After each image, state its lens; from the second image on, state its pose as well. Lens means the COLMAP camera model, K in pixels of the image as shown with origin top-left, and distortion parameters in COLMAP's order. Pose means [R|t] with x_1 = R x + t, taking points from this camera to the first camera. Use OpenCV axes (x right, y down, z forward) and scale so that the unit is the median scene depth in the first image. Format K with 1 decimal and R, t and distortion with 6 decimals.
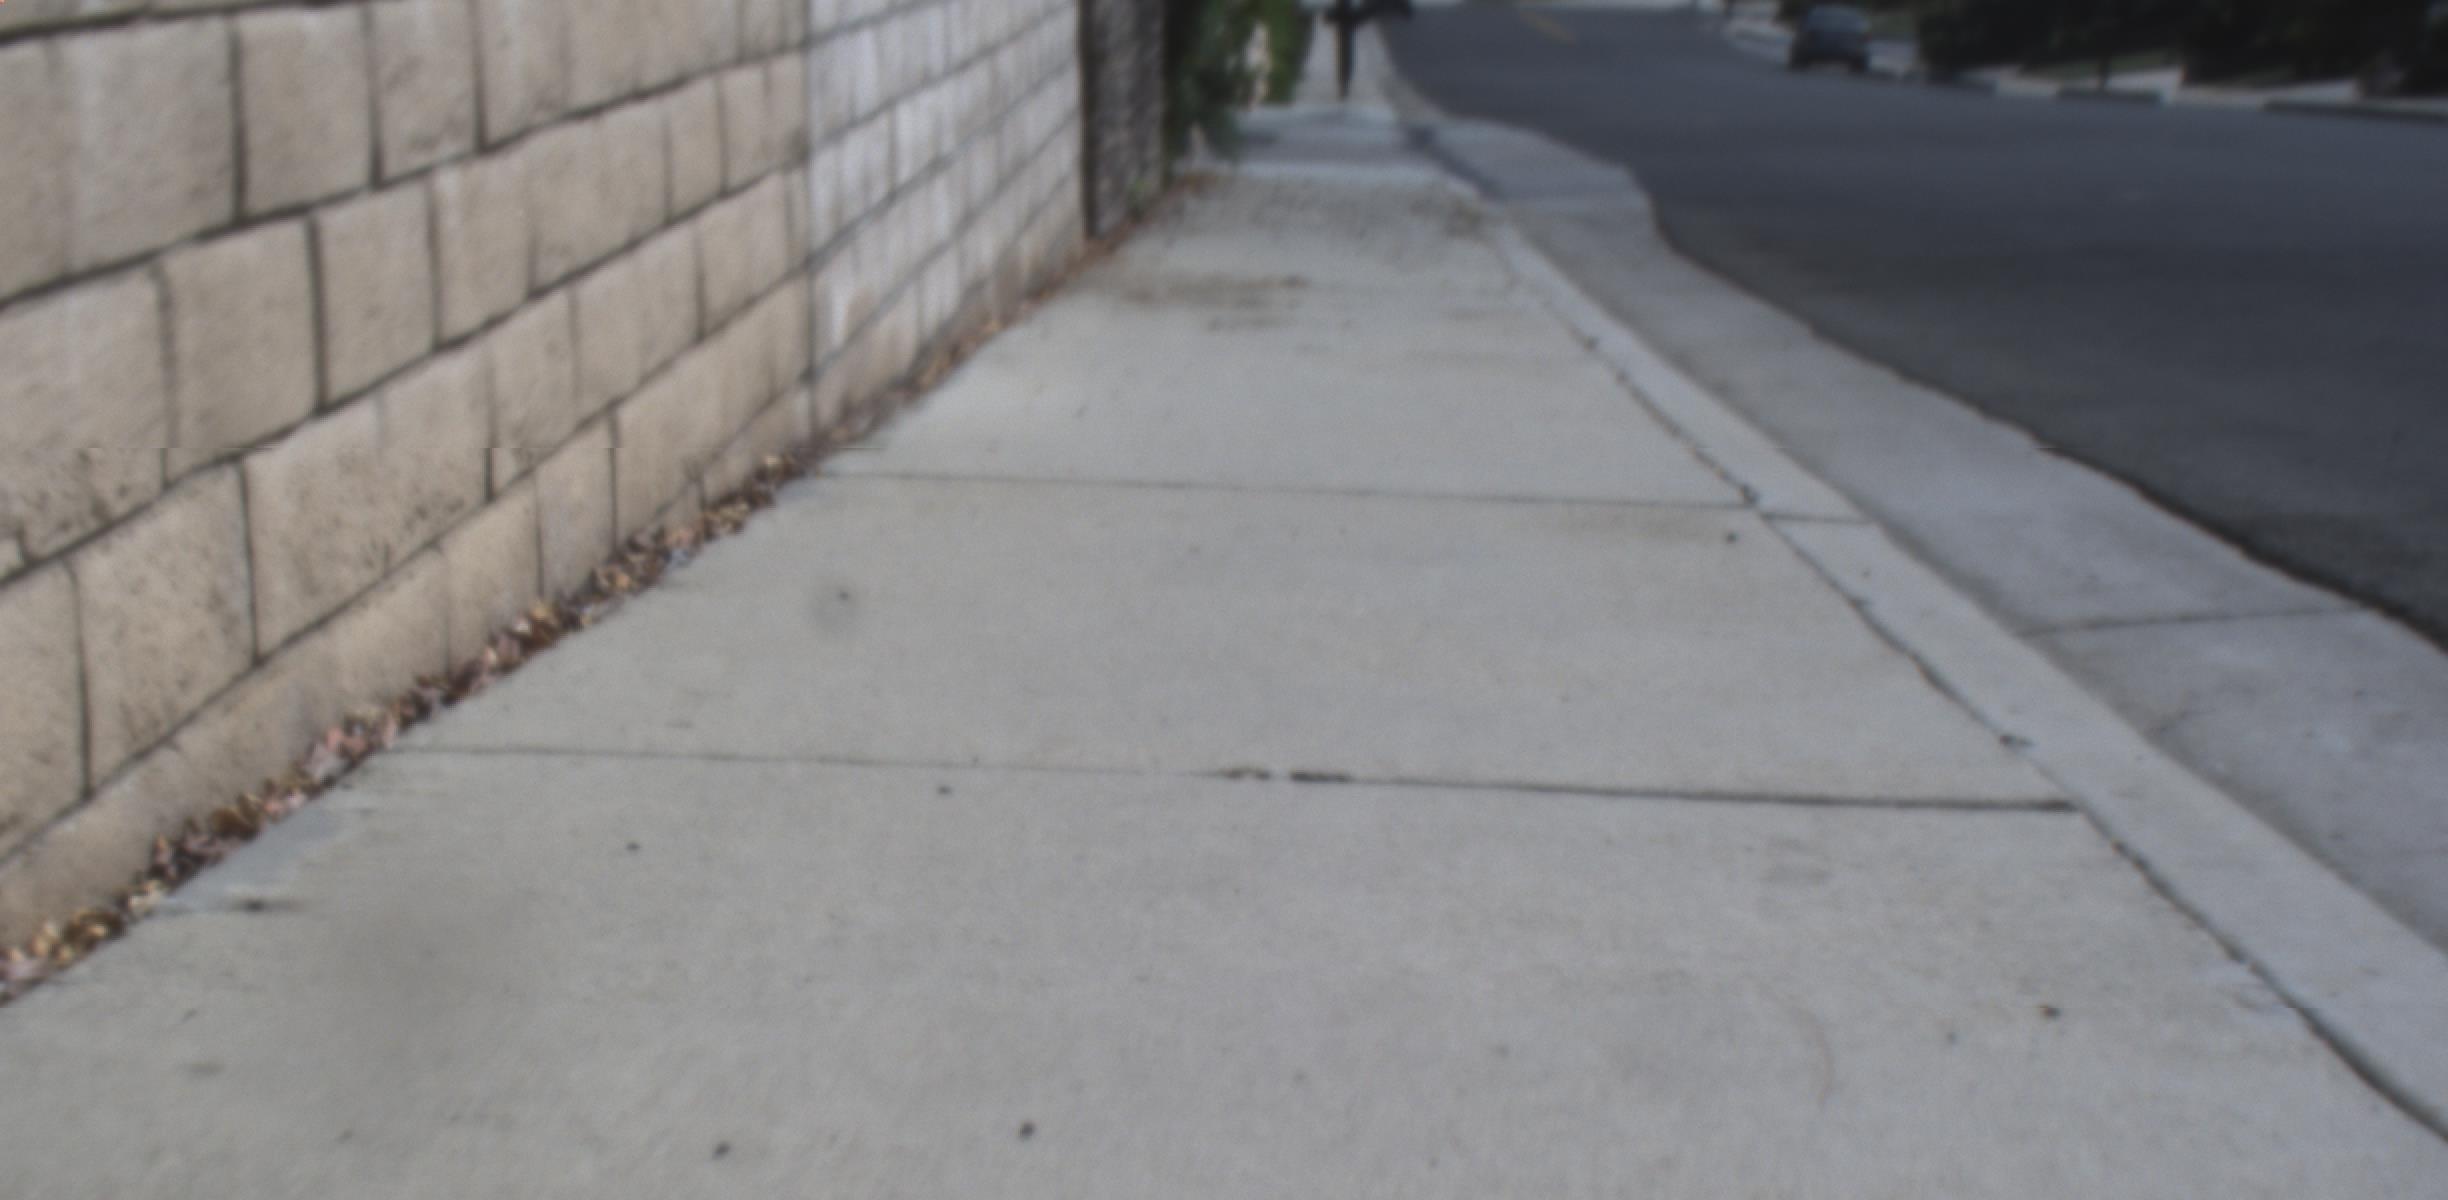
lens RADIAL K [[4479.6, 0, 1322.6], [0, 4479.6, 606.9], [0, 0, 1]] dist [-0.059111, 0.406643]
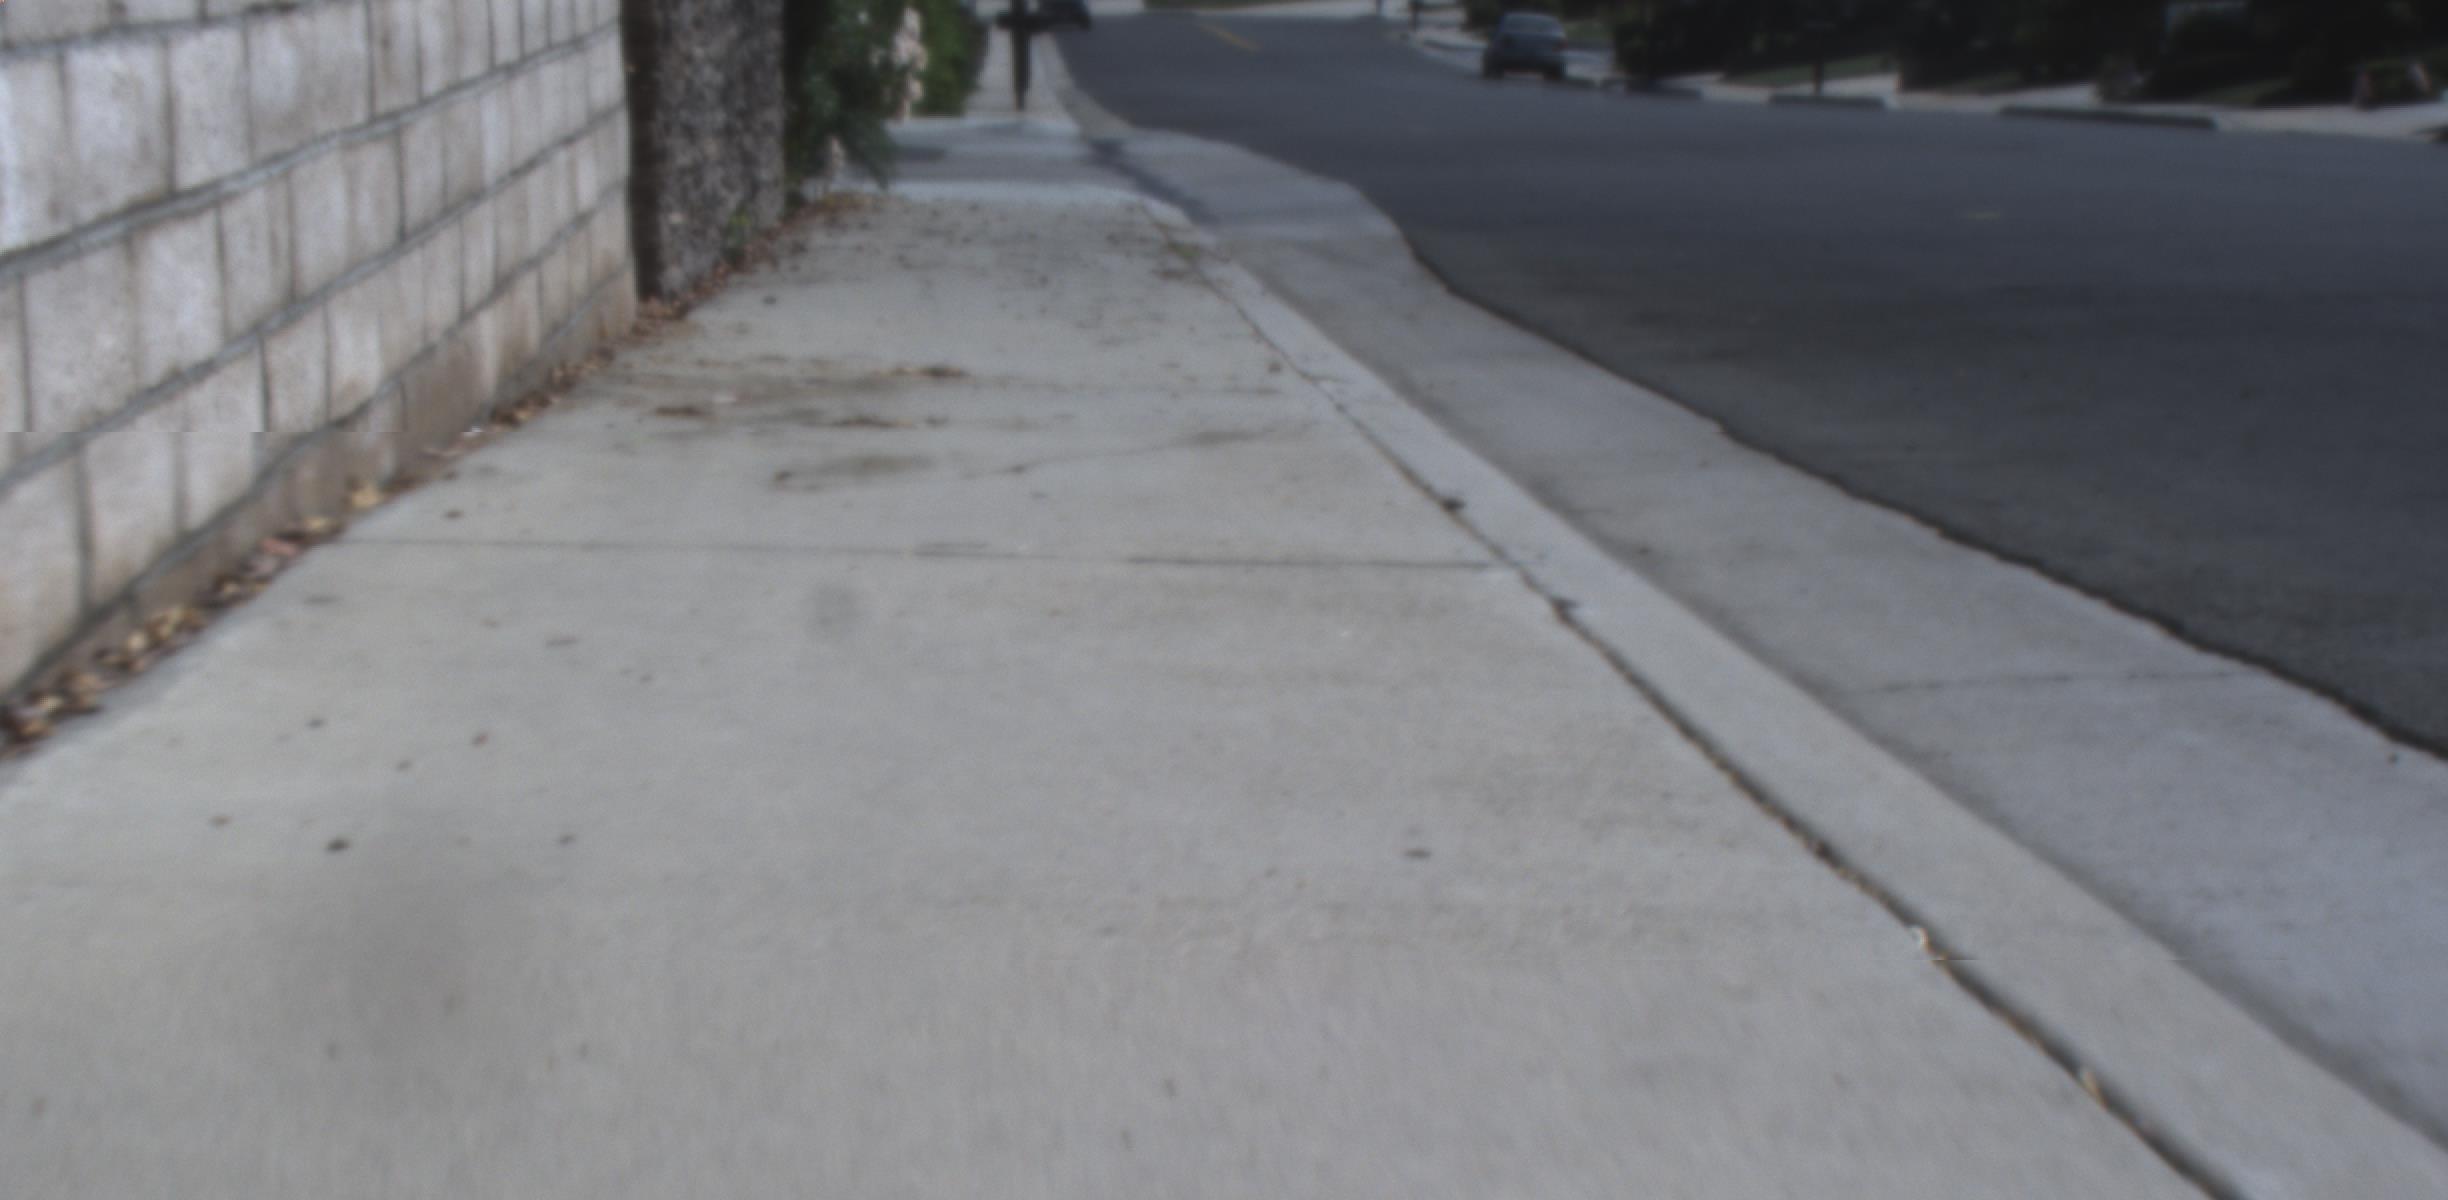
lens RADIAL K [[4479.6, 0, 1322.6], [0, 4479.6, 606.9], [0, 0, 1]] dist [-0.059111, 0.406643]
pose [[0.997420, -0.014748, 0.070262, 0.002871], [0.014973, 0.999884, -0.002674, -0.040199], [-0.070215, 0.003719, 0.997525, 0.391741]]
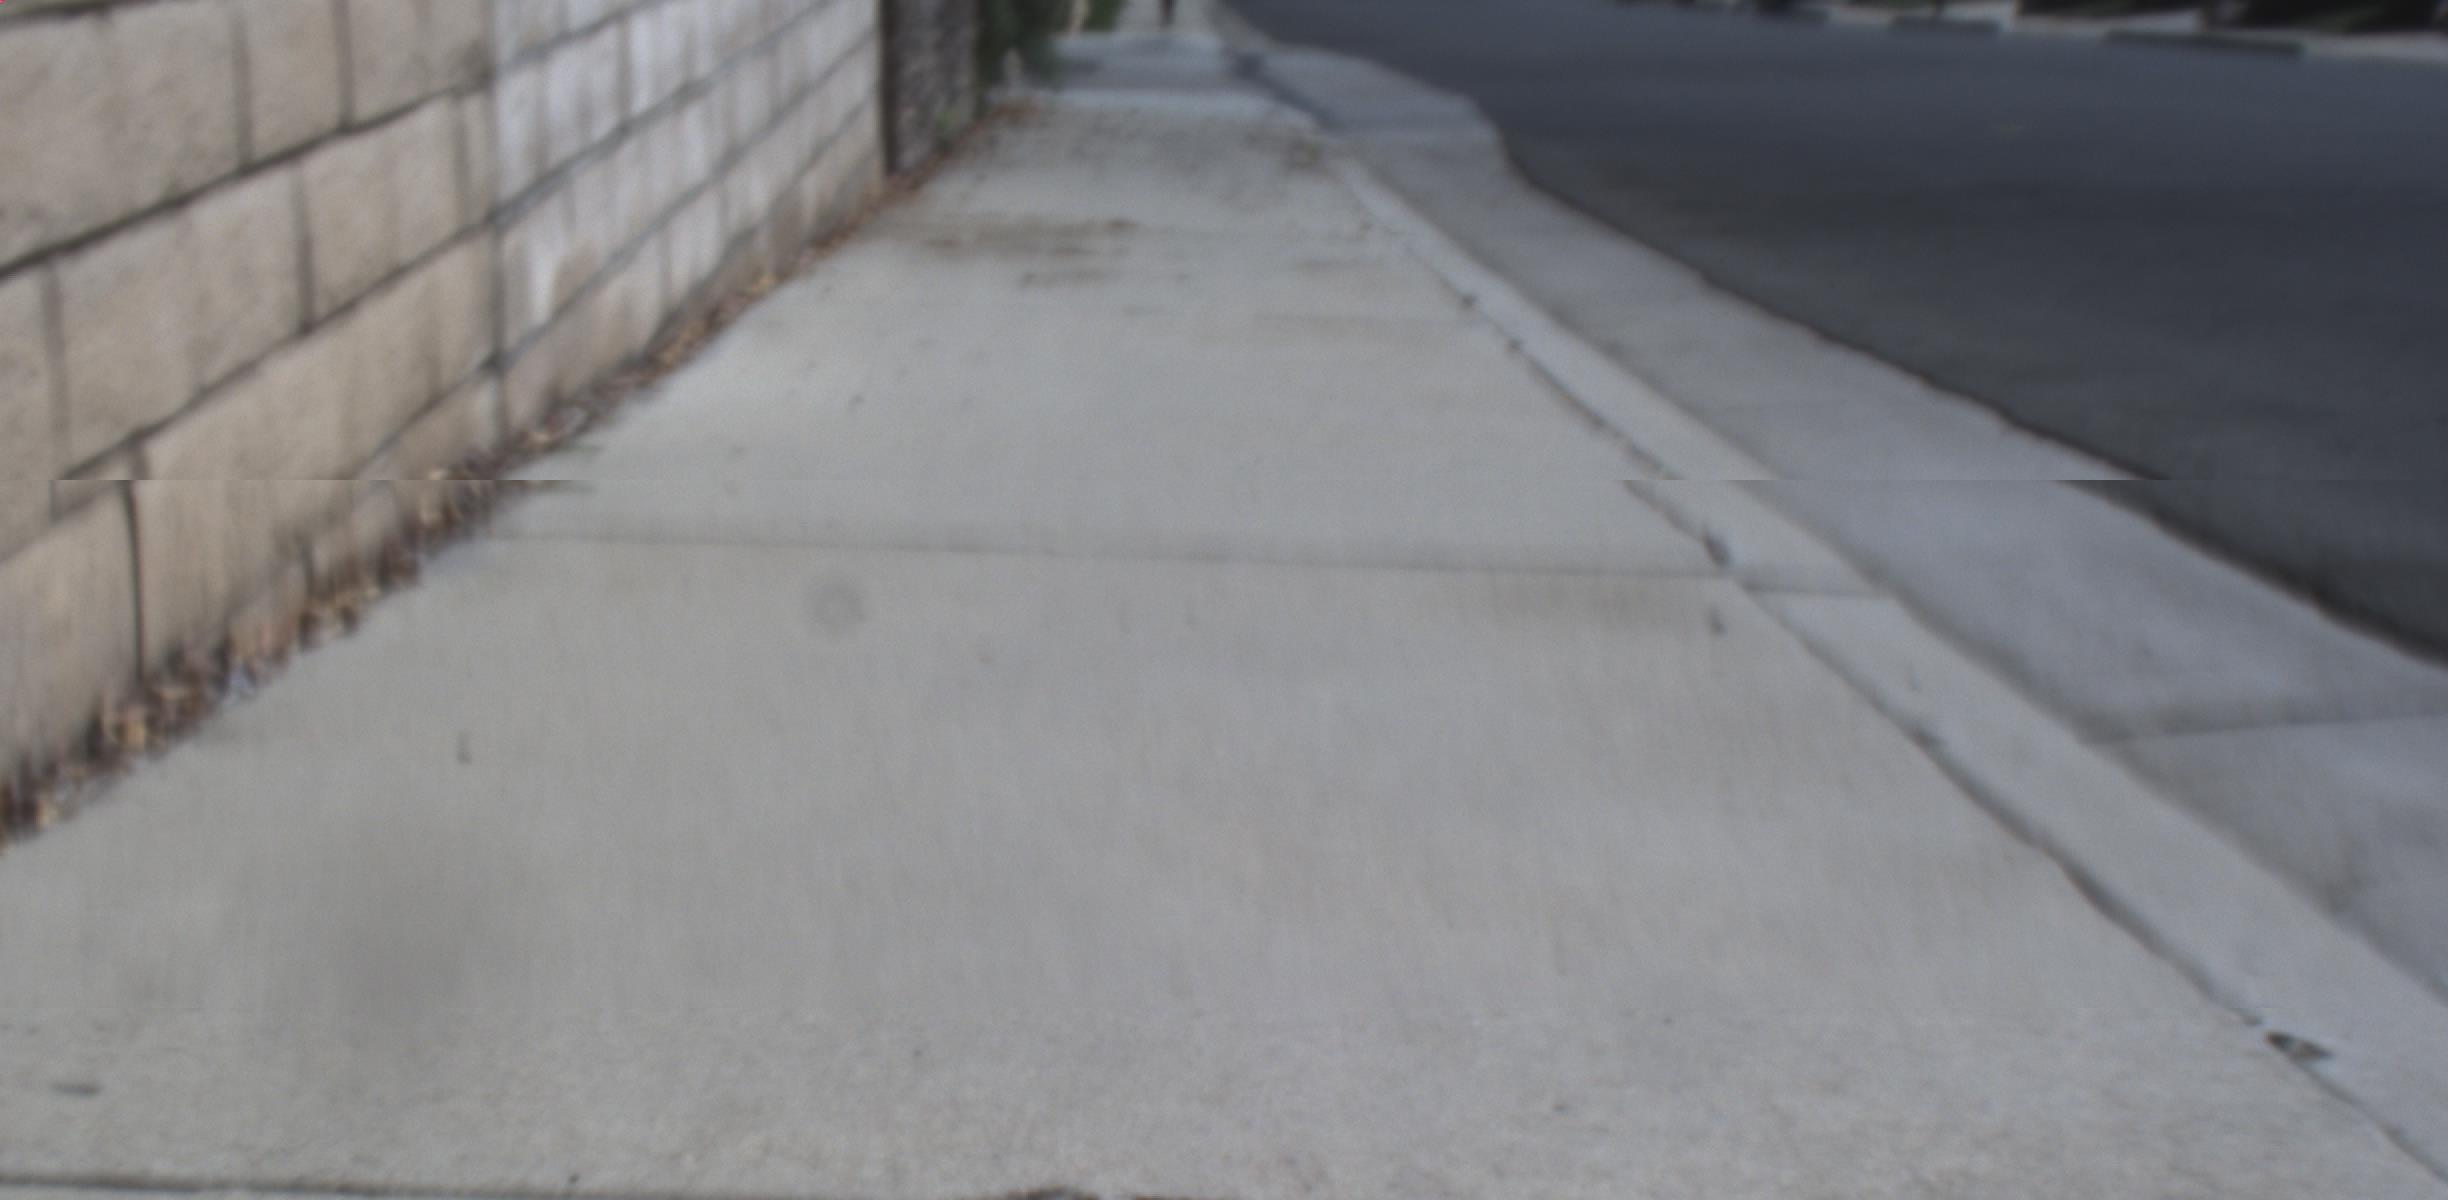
lens RADIAL K [[4479.6, 0, 1322.6], [0, 4479.6, 606.9], [0, 0, 1]] dist [-0.059111, 0.406643]
pose [[0.999209, -0.002733, 0.039664, -0.001795], [0.002121, 0.999878, 0.015457, -0.012490], [-0.039702, -0.015361, 0.999094, 0.130467]]
